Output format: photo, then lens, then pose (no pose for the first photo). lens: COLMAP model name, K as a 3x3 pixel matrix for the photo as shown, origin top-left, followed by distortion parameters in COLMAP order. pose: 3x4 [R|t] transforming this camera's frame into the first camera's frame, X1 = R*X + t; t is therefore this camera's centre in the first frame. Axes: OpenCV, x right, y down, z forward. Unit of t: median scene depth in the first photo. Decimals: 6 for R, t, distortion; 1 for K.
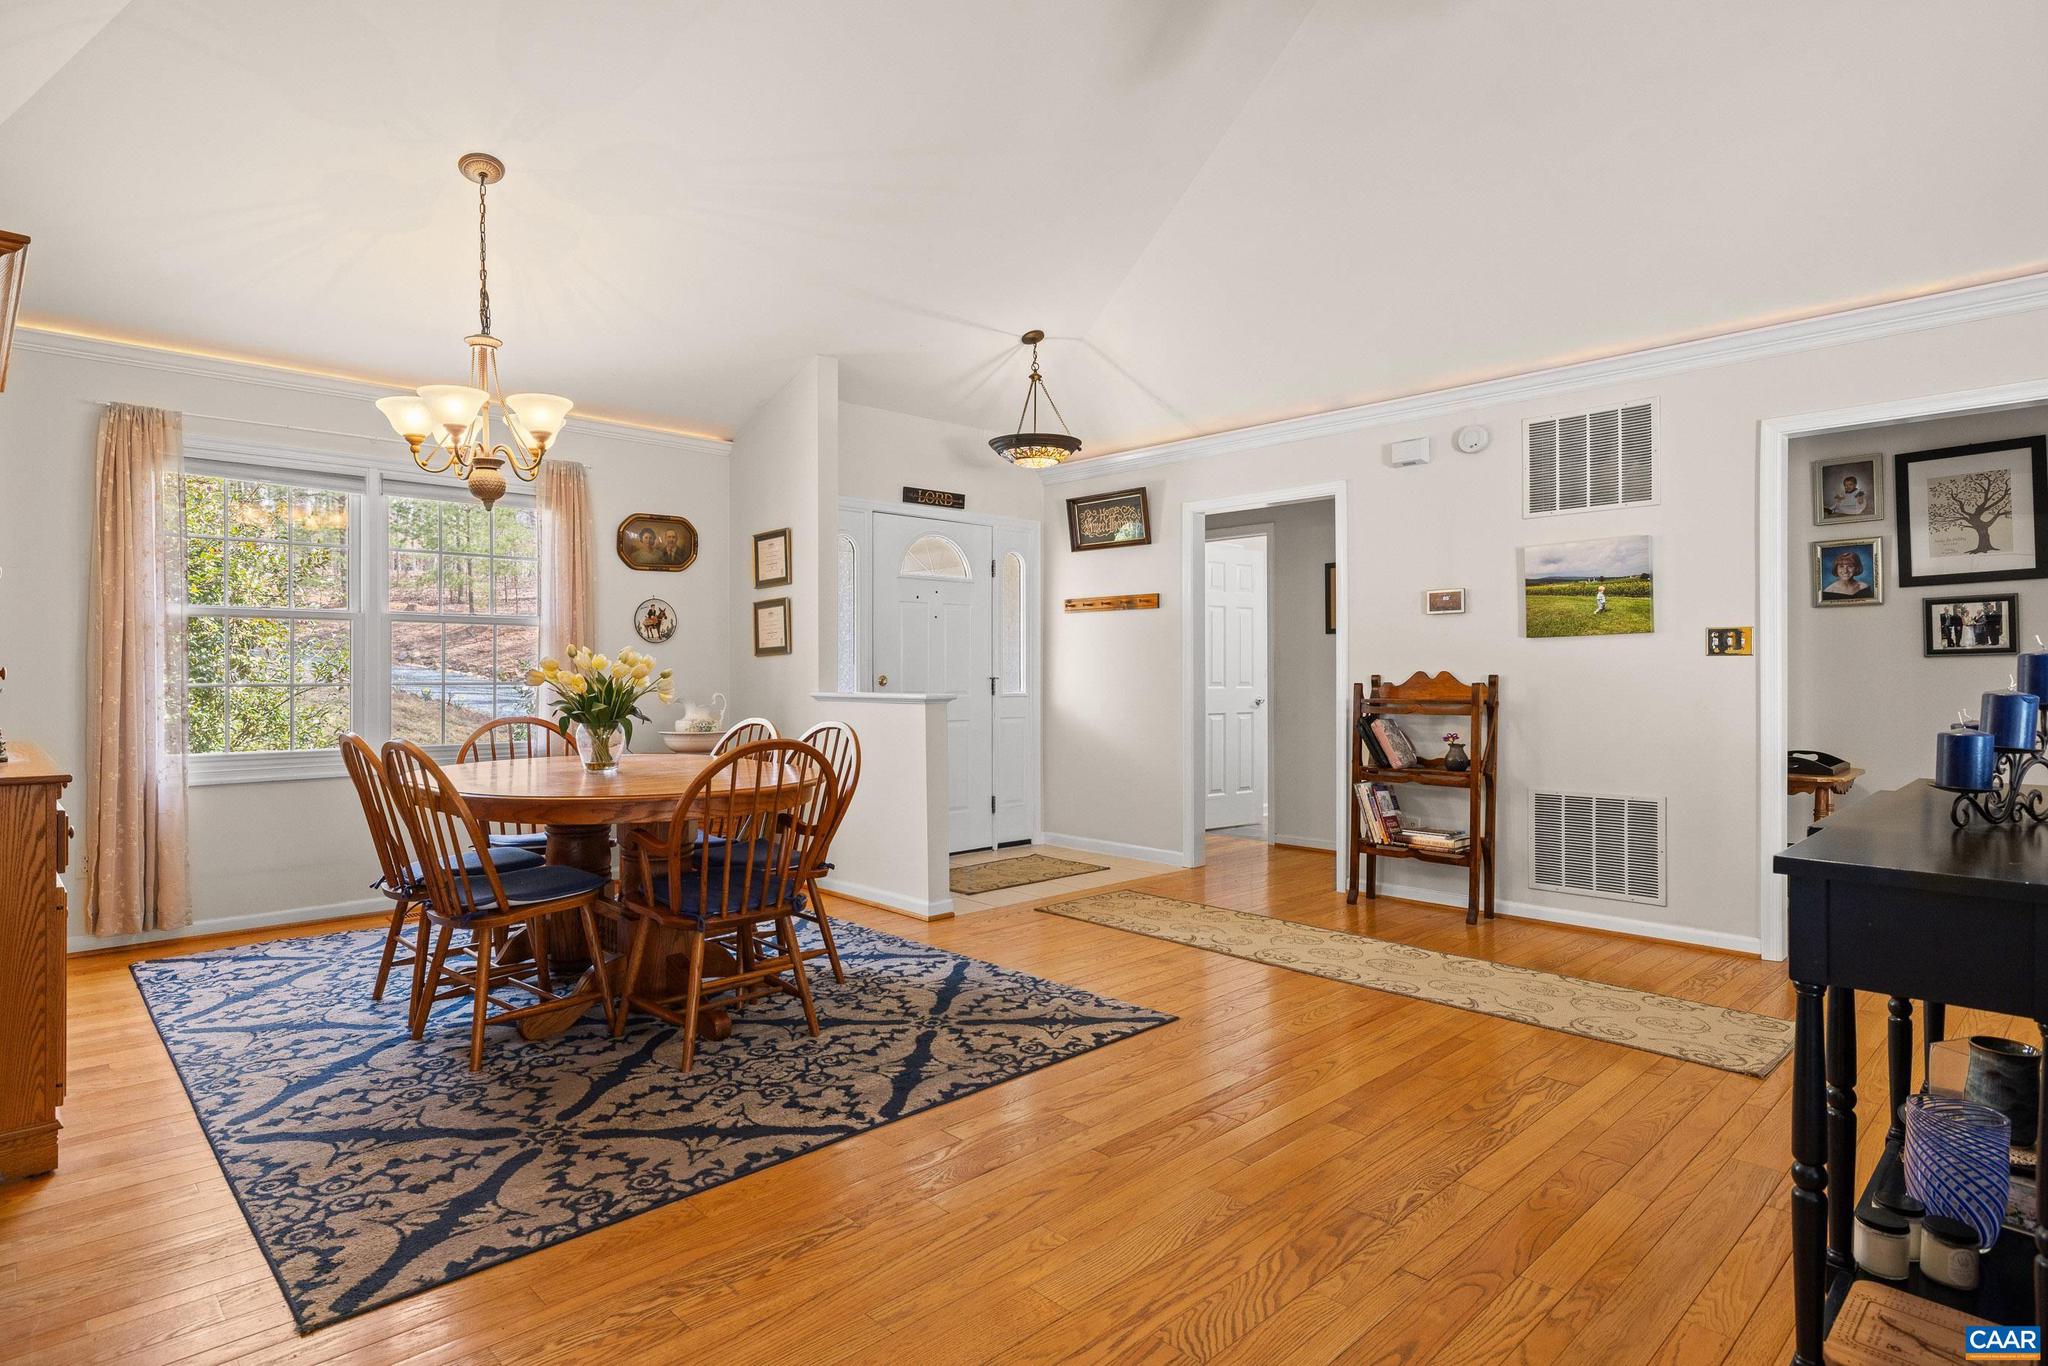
lens RADIAL K [[1105.6, 0, 1027.8], [0, 1105.6, 668.2], [0, 0, 1]] dist [0.000196, 0.000039]
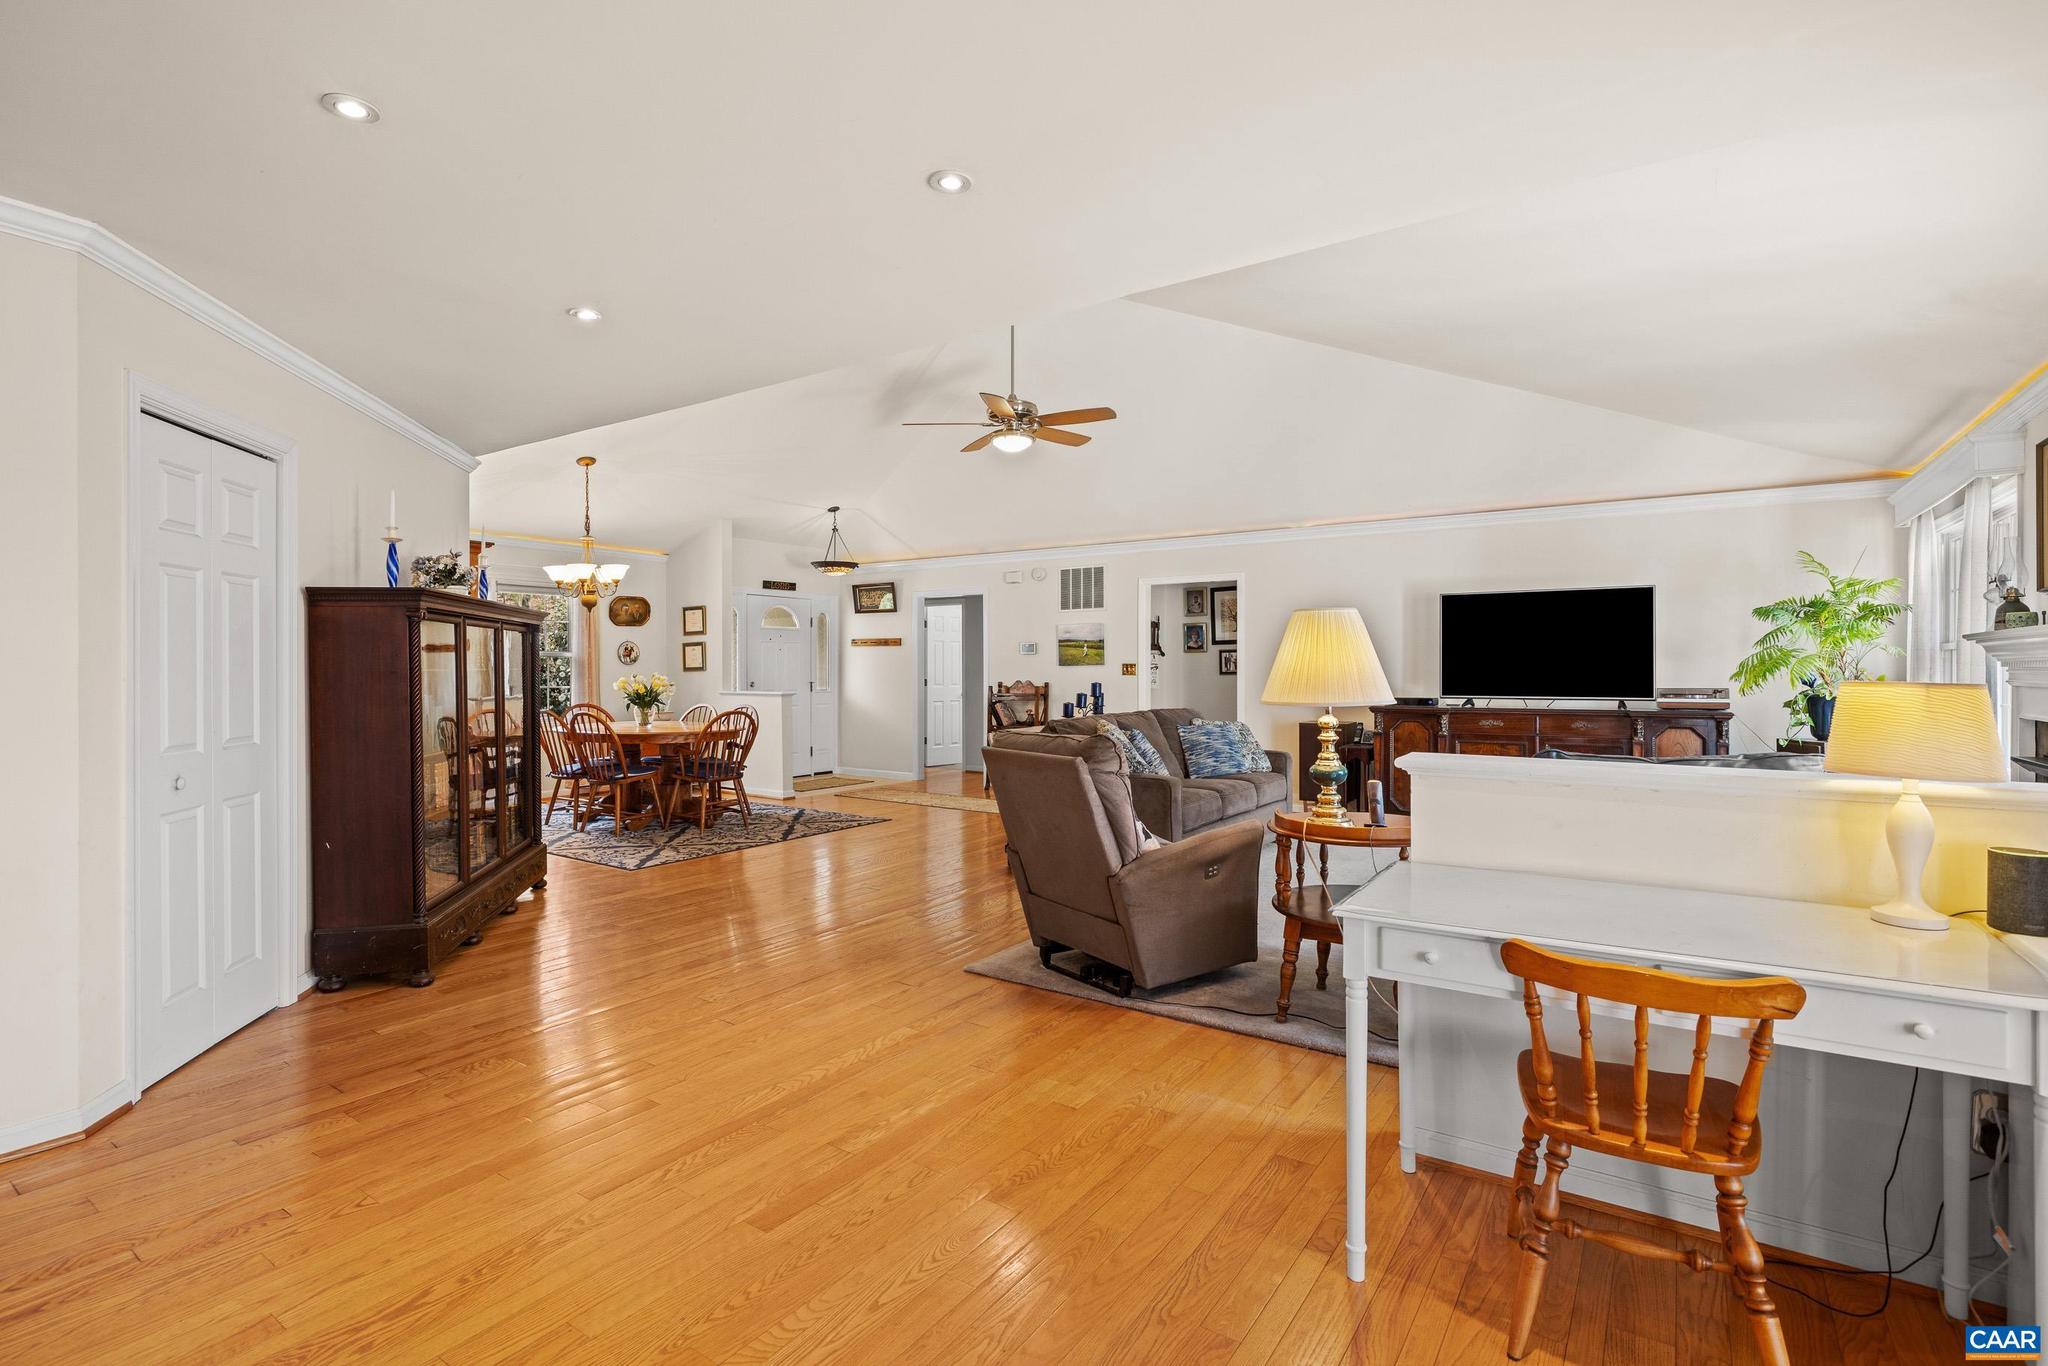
lens RADIAL K [[983.6, 0, 1018.9], [0, 983.6, 674.1], [0, 0, 1]] dist [-0.000604, -0.000023]
pose [[0.981672, 0.000005, 0.190580, -0.005775], [-0.002217, 0.999933, 0.011396, -0.030359], [-0.190567, -0.011610, 0.981605, -0.844959]]
